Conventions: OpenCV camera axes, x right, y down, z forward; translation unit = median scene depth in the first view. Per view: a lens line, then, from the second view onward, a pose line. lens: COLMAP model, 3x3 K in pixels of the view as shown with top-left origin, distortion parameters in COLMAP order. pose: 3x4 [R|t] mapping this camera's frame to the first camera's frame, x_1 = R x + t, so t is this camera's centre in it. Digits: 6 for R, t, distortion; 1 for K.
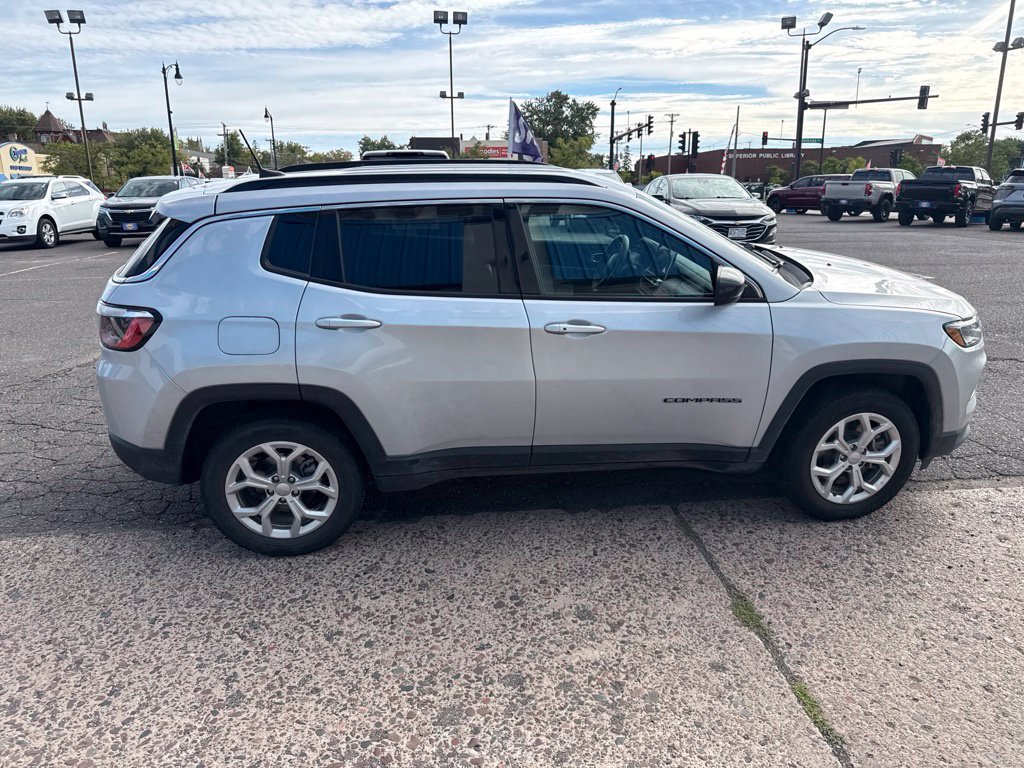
lens RADIAL K [[719.2, 0, 517.4], [0, 719.2, 384.2], [0, 0, 1]] dist [0.025706, -0.028609]
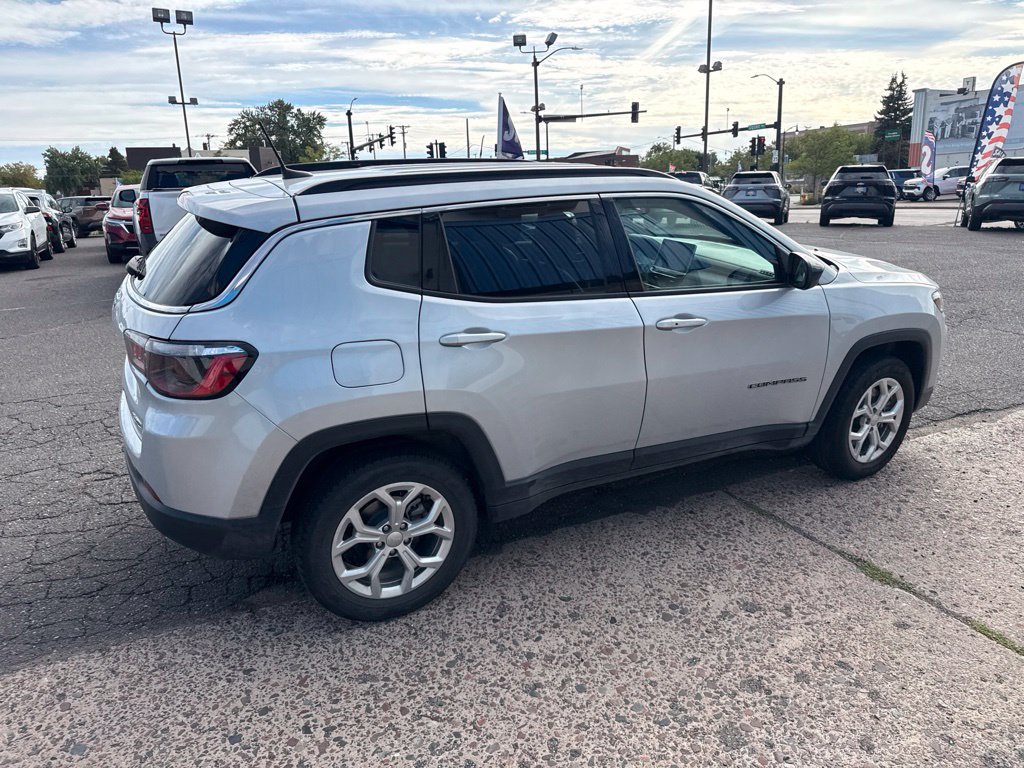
lens RADIAL K [[719.2, 0, 517.9], [0, 719.2, 384.0], [0, 0, 1]] dist [0.025706, -0.028609]
pose [[0.935786, -0.111137, 0.334594, -0.451844], [0.115966, 0.993238, 0.005579, -0.025239], [-0.332952, 0.033580, 0.942346, 0.140772]]
